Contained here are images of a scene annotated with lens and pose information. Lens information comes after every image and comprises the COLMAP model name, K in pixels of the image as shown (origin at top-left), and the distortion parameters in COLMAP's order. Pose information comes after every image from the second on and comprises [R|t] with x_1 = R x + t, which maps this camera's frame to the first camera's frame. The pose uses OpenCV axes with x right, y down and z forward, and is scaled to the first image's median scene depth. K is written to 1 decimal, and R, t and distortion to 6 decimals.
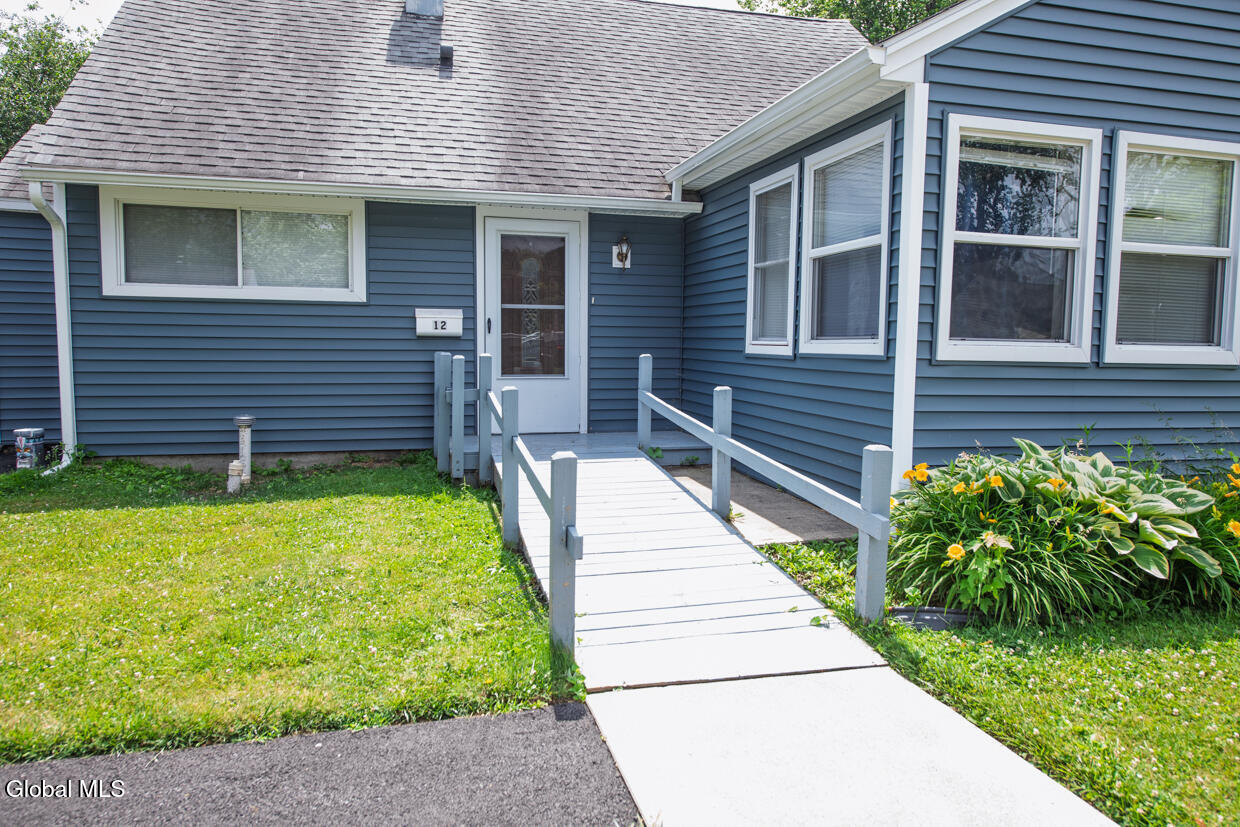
lens RADIAL K [[817.4, 0, 623.1], [0, 817.4, 401.7], [0, 0, 1]] dist [0.000764, 0.001912]
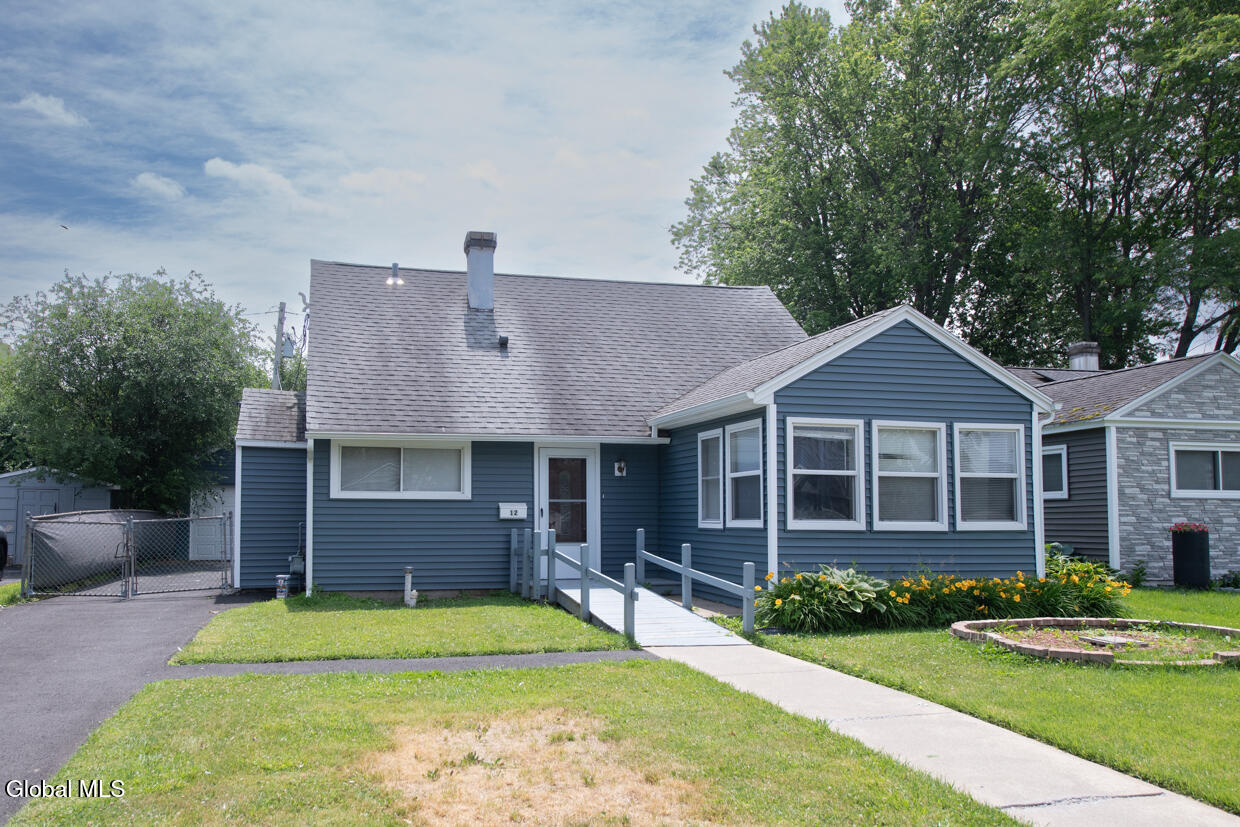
lens RADIAL K [[940.2, 0, 525.7], [0, 940.2, 464.4], [0, 0, 1]] dist [-0.002136, 0.001785]
pose [[0.999062, -0.011897, -0.041627, -0.126839], [0.006327, 0.991300, -0.131468, 0.064794], [0.042829, 0.131082, 0.990446, -0.971653]]
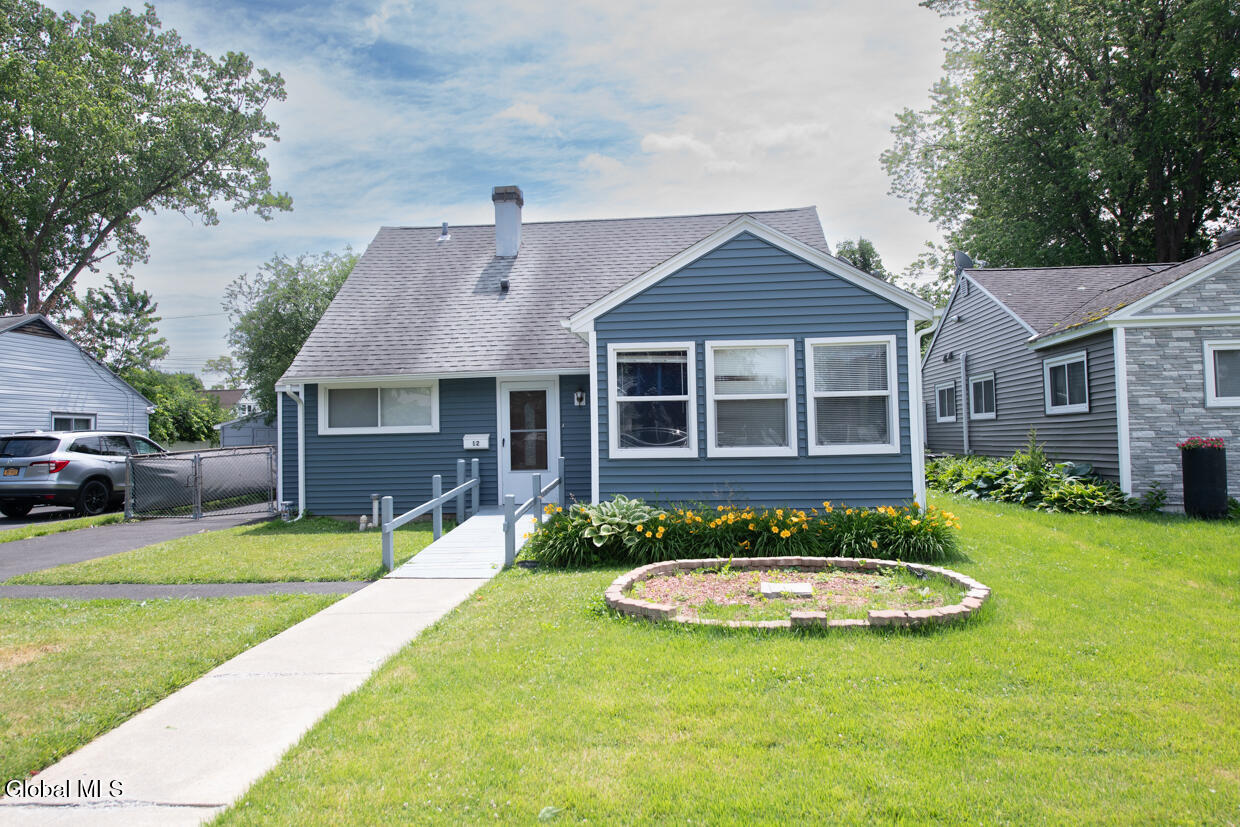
lens RADIAL K [[817.4, 0, 623.1], [0, 817.4, 401.7], [0, 0, 1]] dist [0.000764, 0.001912]
pose [[0.939979, -0.048731, -0.337735, 0.744016], [0.008040, 0.992638, -0.120849, 0.038587], [0.341138, 0.110880, 0.933451, -0.628117]]
